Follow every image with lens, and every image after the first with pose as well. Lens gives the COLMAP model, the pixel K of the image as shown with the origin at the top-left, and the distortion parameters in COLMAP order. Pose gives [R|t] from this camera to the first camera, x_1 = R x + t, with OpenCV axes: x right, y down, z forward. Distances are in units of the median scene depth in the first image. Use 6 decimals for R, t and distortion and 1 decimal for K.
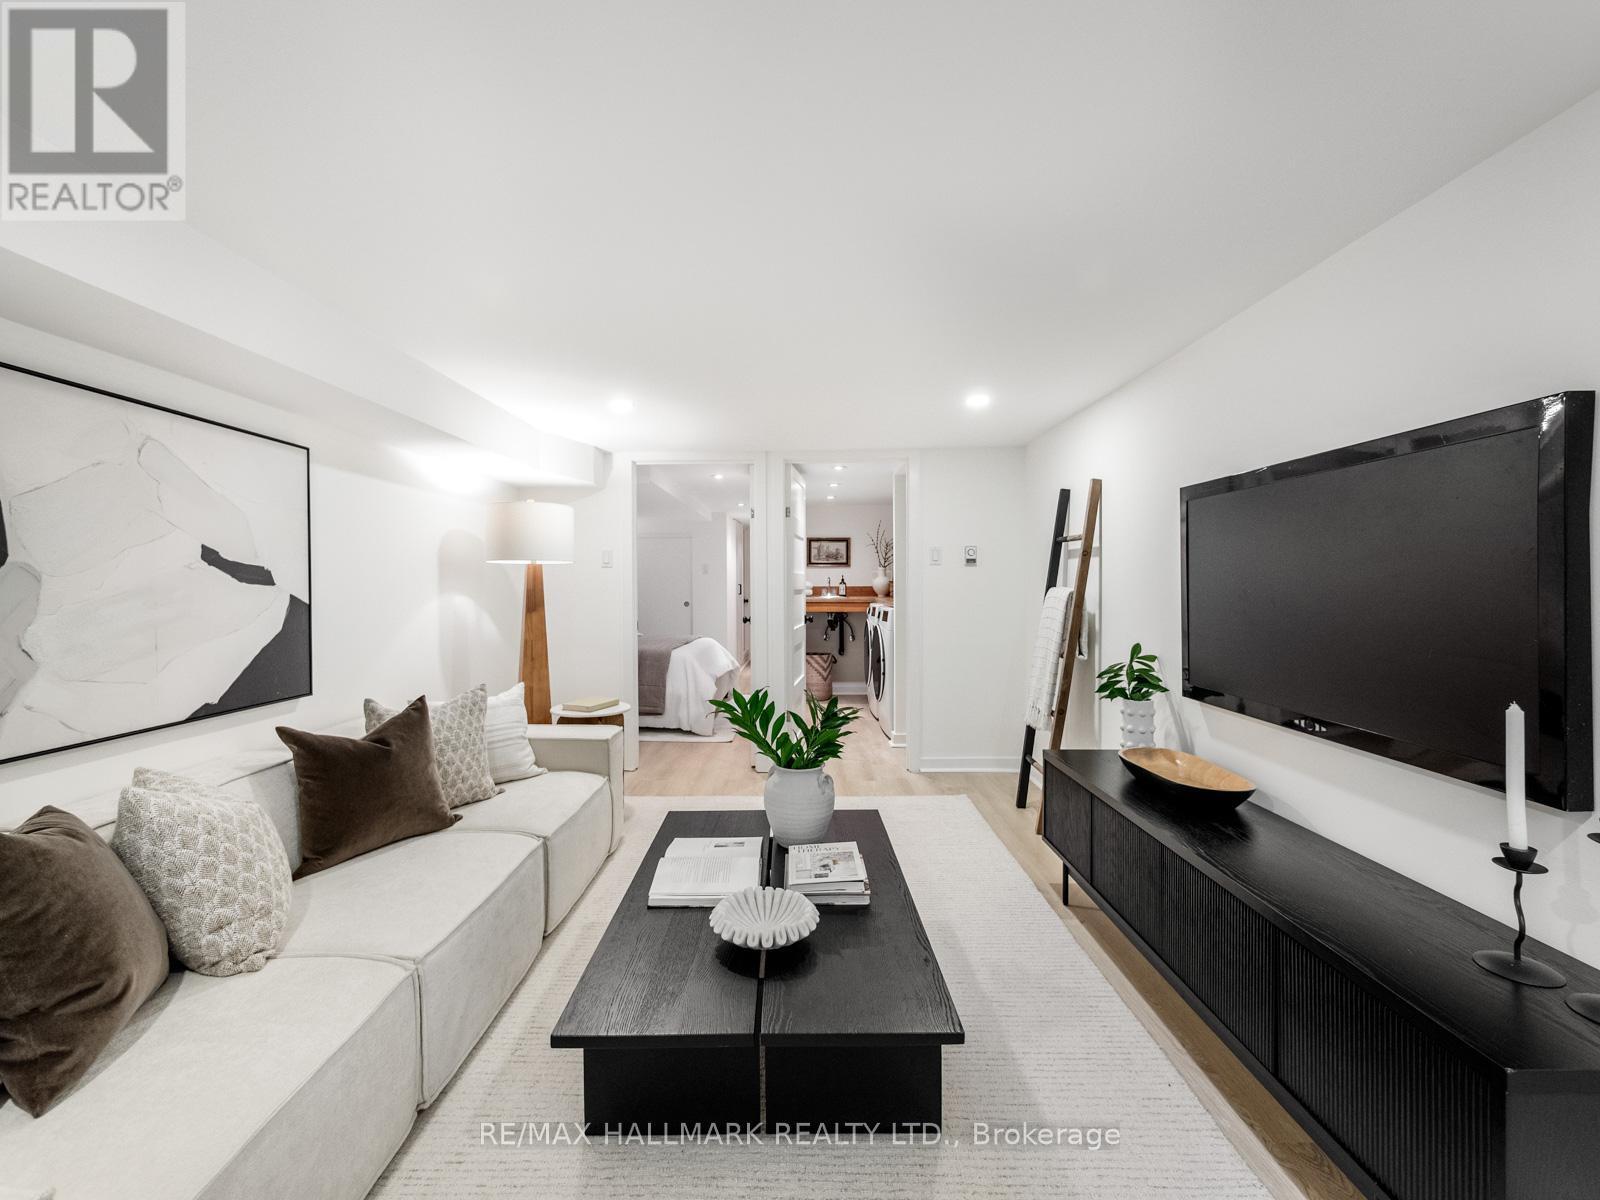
lens RADIAL K [[684.4, 0, 788.2], [0, 684.4, 592.8], [0, 0, 1]] dist [-0.007966, 0.001011]
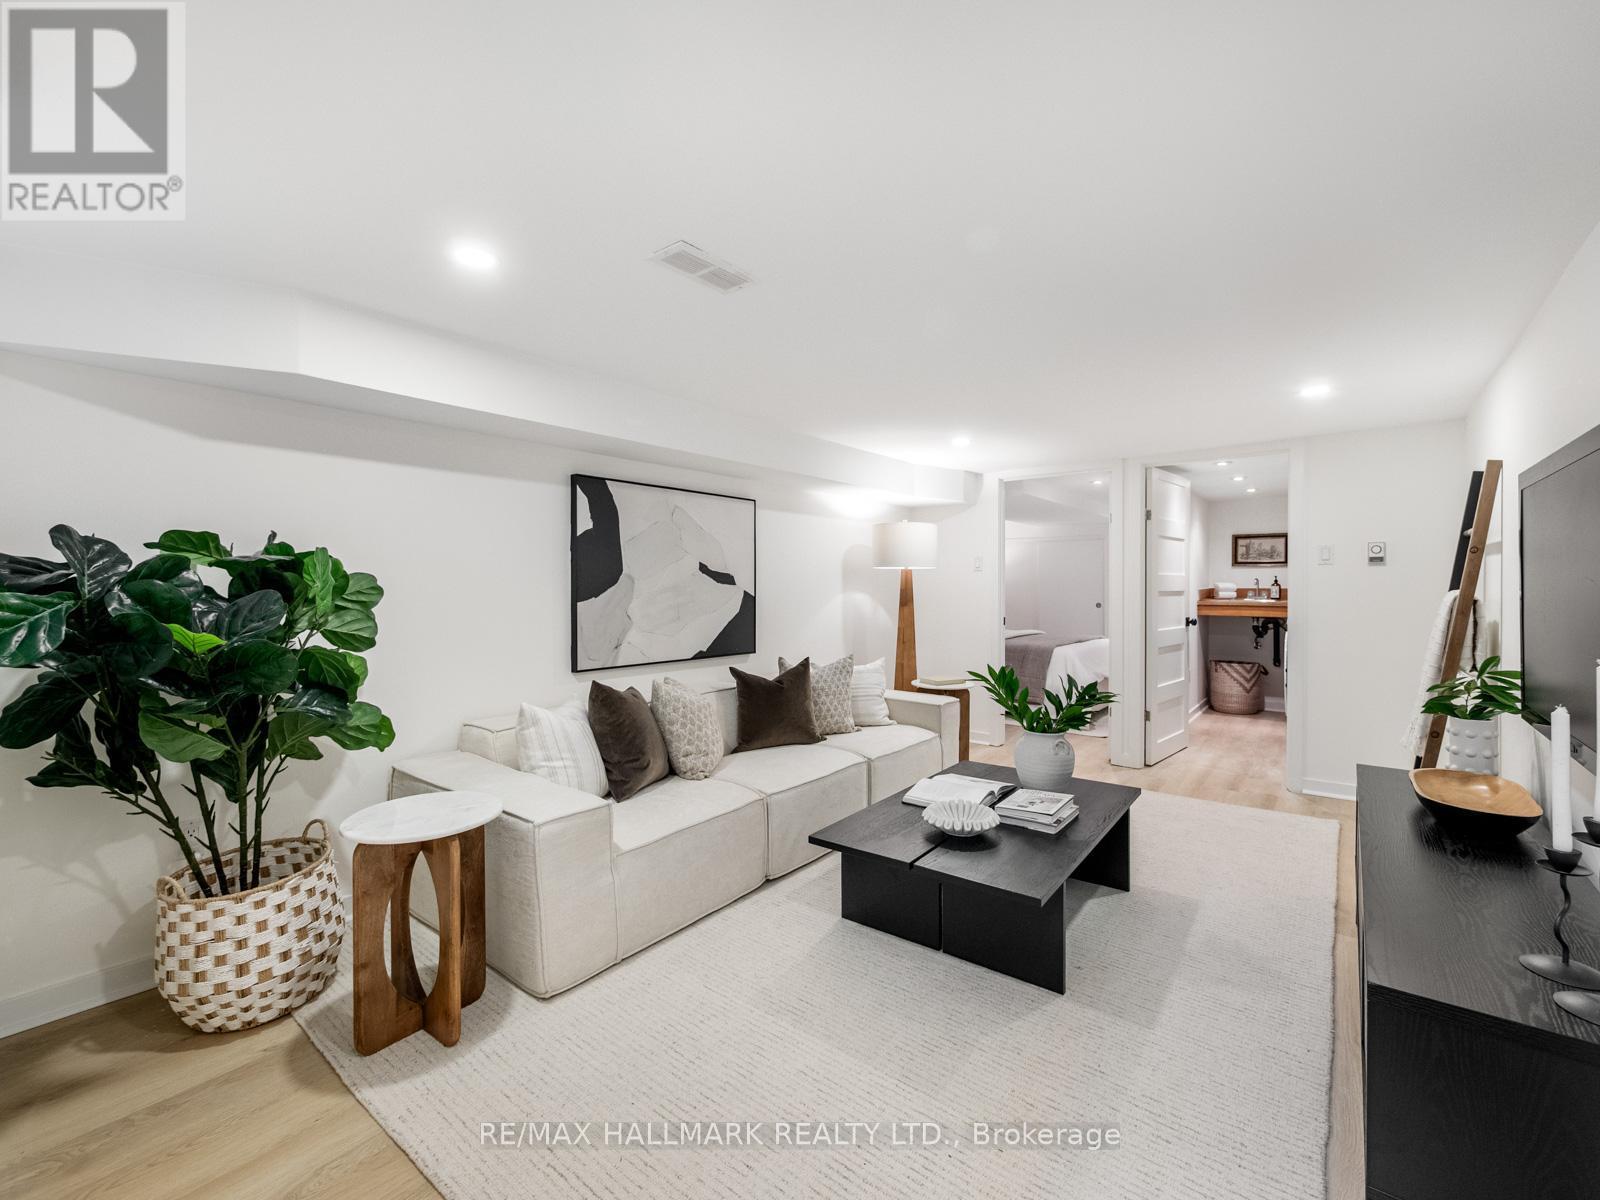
lens RADIAL K [[684.4, 0, 792.3], [0, 684.4, 592.6], [0, 0, 1]] dist [-0.007966, 0.001011]
pose [[0.792453, 0.010585, -0.609841, 0.352127], [-0.011242, 0.999933, 0.002747, 0.001634], [0.609829, 0.004679, 0.792519, -0.228674]]
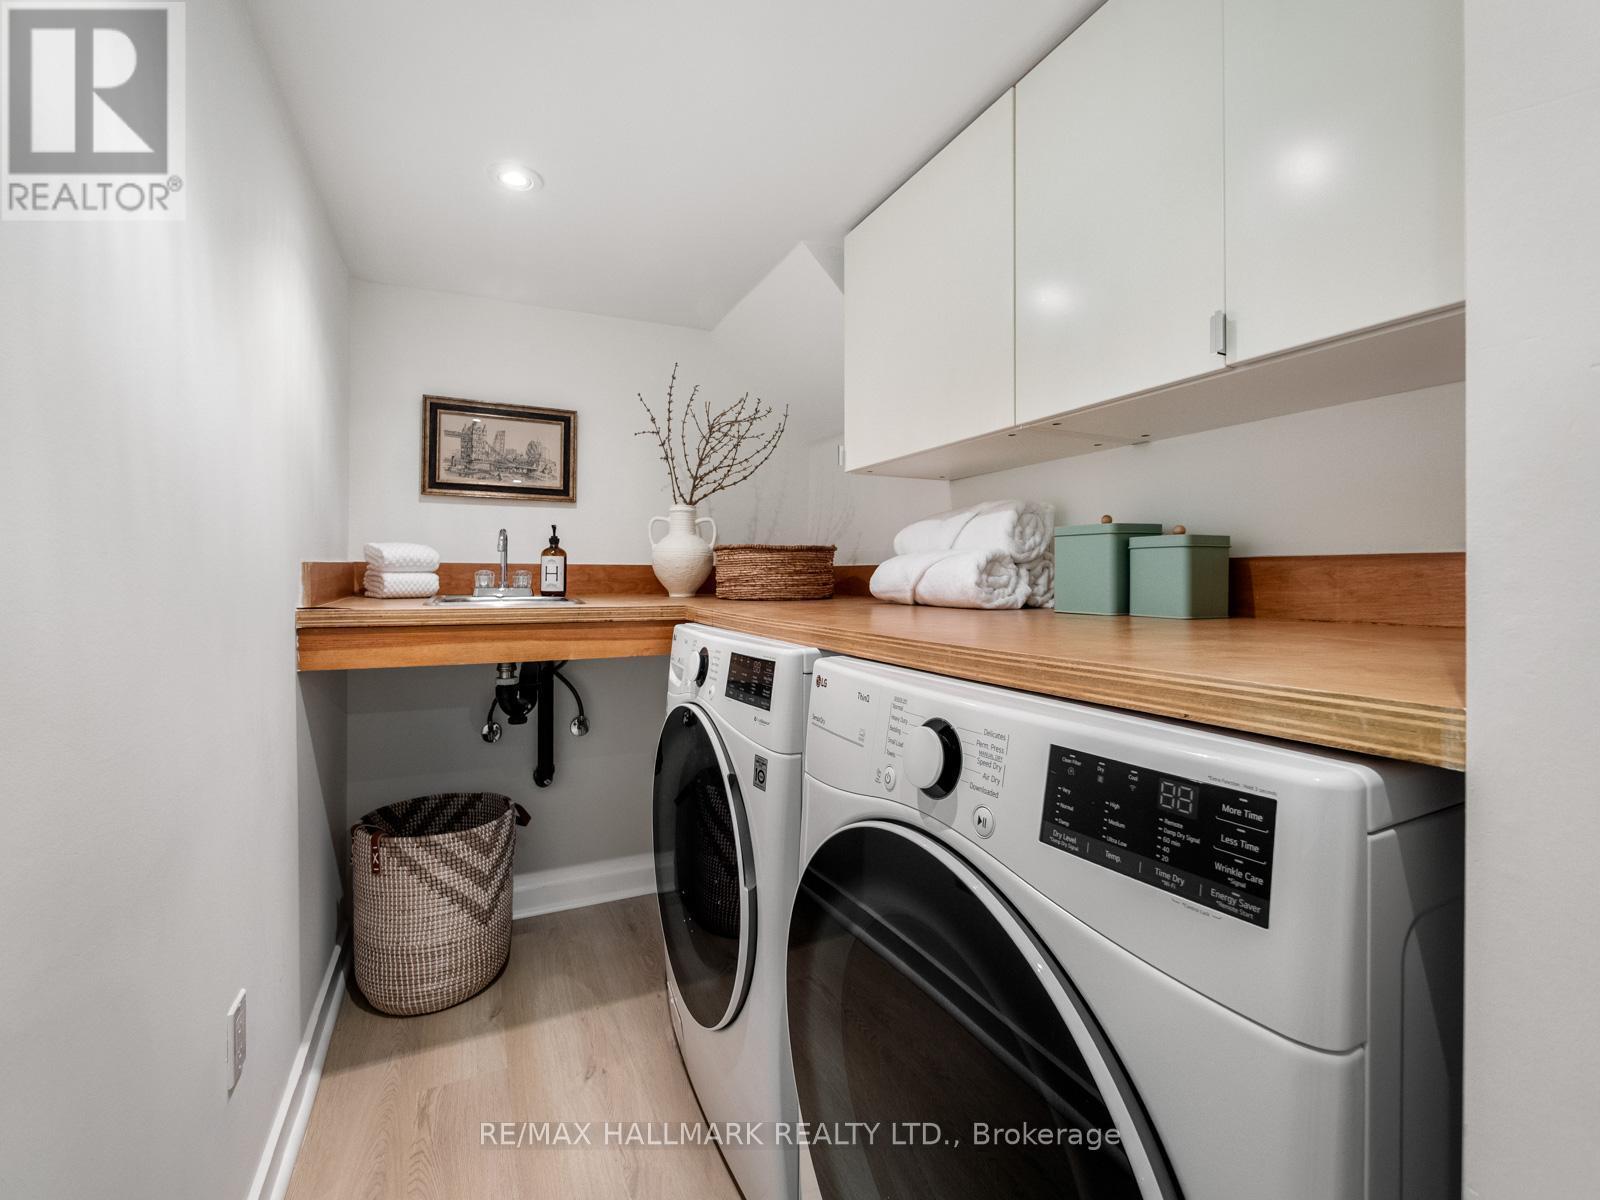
lens RADIAL K [[684.4, 0, 780.4], [0, 684.4, 576.0], [0, 0, 1]] dist [-0.007966, 0.001011]
pose [[0.903596, 0.007585, 0.428319, 0.122645], [-0.003586, 0.999942, -0.010142, -0.004325], [-0.428372, 0.007628, 0.903570, 2.009167]]
